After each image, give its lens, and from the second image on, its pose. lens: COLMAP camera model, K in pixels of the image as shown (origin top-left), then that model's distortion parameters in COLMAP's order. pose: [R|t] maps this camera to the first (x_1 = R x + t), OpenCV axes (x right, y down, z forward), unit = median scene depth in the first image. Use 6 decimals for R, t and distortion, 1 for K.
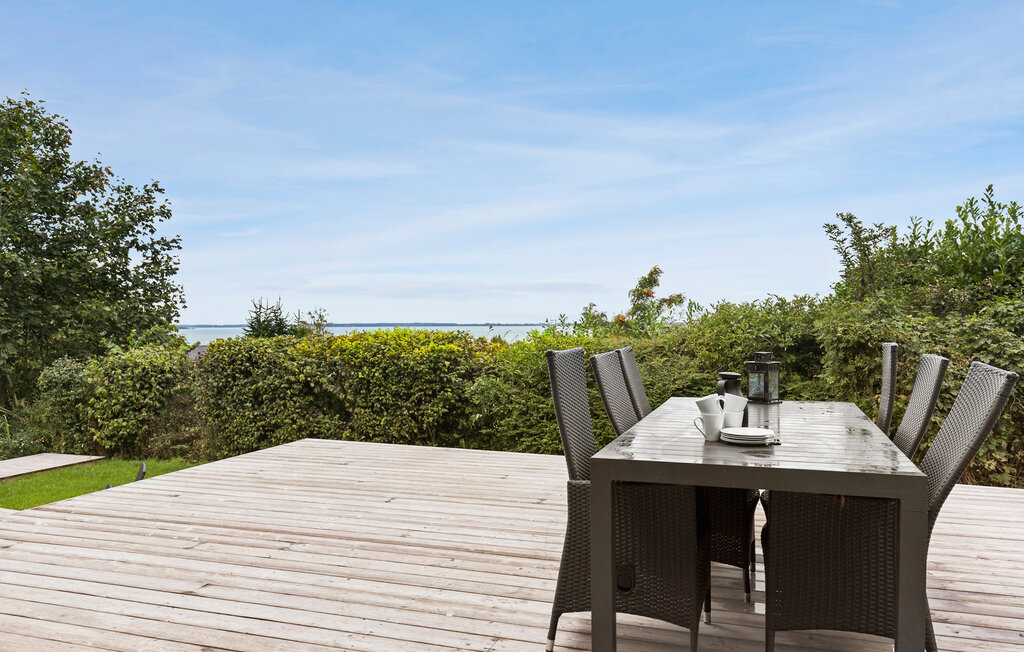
lens RADIAL K [[644.5, 0, 511.8], [0, 644.5, 378.2], [0, 0, 1]] dist [-0.001430, 0.000240]
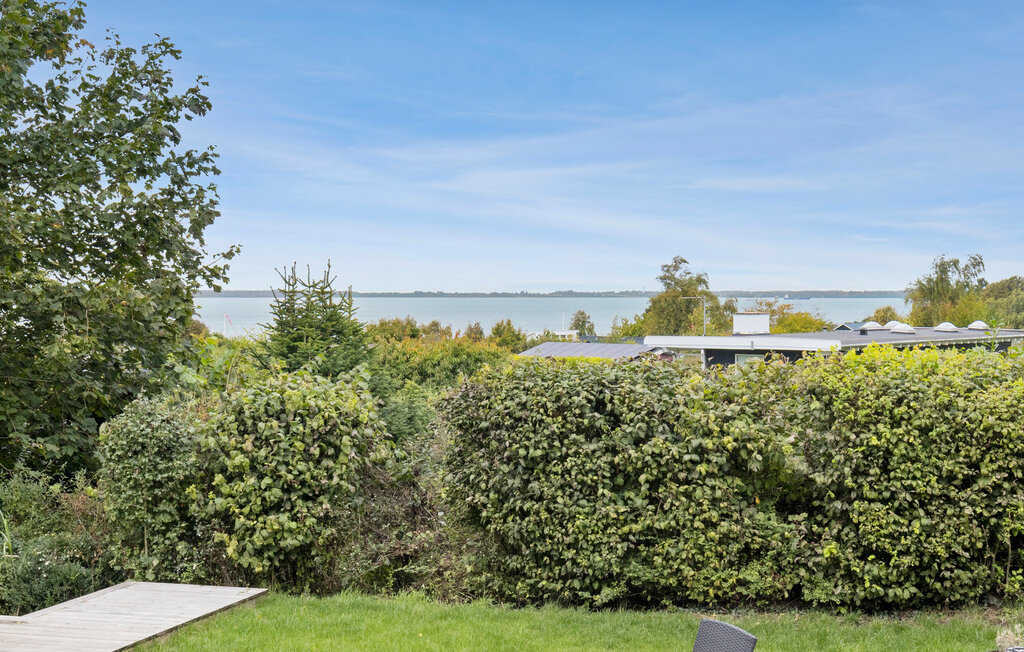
lens RADIAL K [[1258.1, 0, 512.5], [0, 1258.1, 432.2], [0, 0, 1]] dist [0.003232, -0.007314]
pose [[0.999479, 0.000391, 0.032288, -0.455050], [-0.001224, 0.999667, 0.025787, -0.030262], [-0.032267, -0.025813, 0.999146, -0.019001]]
